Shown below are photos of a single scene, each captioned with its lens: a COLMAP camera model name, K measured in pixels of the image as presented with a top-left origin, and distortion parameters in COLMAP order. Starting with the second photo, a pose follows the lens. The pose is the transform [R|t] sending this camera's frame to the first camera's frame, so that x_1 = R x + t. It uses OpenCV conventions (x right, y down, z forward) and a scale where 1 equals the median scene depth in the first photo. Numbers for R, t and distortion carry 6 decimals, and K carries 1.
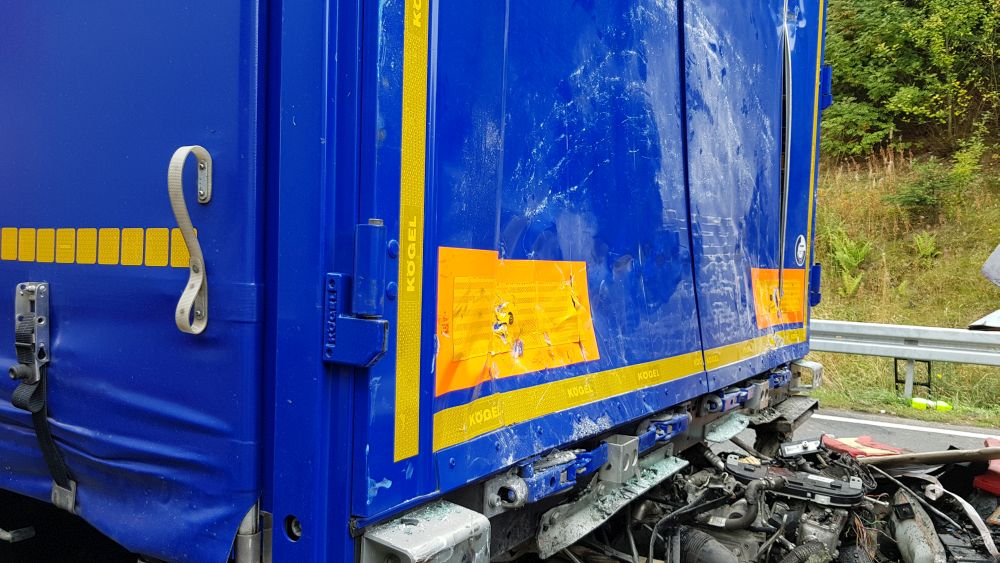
lens RADIAL K [[791.2, 0, 501.5], [0, 791.2, 294.0], [0, 0, 1]] dist [0.100877, -0.192213]
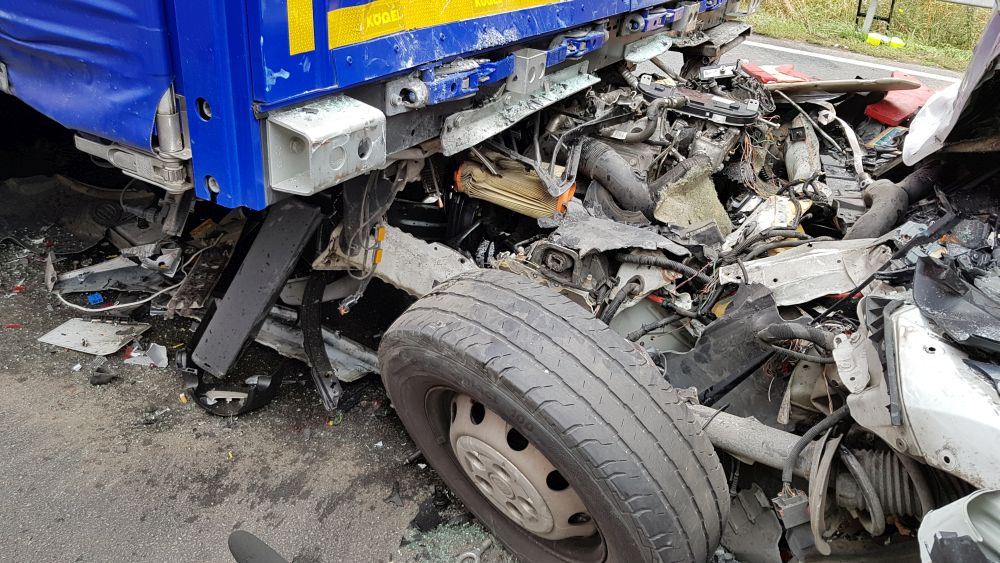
lens RADIAL K [[791.2, 0, 501.5], [0, 791.2, 294.0], [0, 0, 1]] dist [0.100877, -0.192213]
pose [[0.998078, 0.031169, 0.053560, 0.060506], [-0.051839, 0.893508, 0.446044, -0.001256], [-0.033953, -0.447964, 0.893407, -0.082615]]
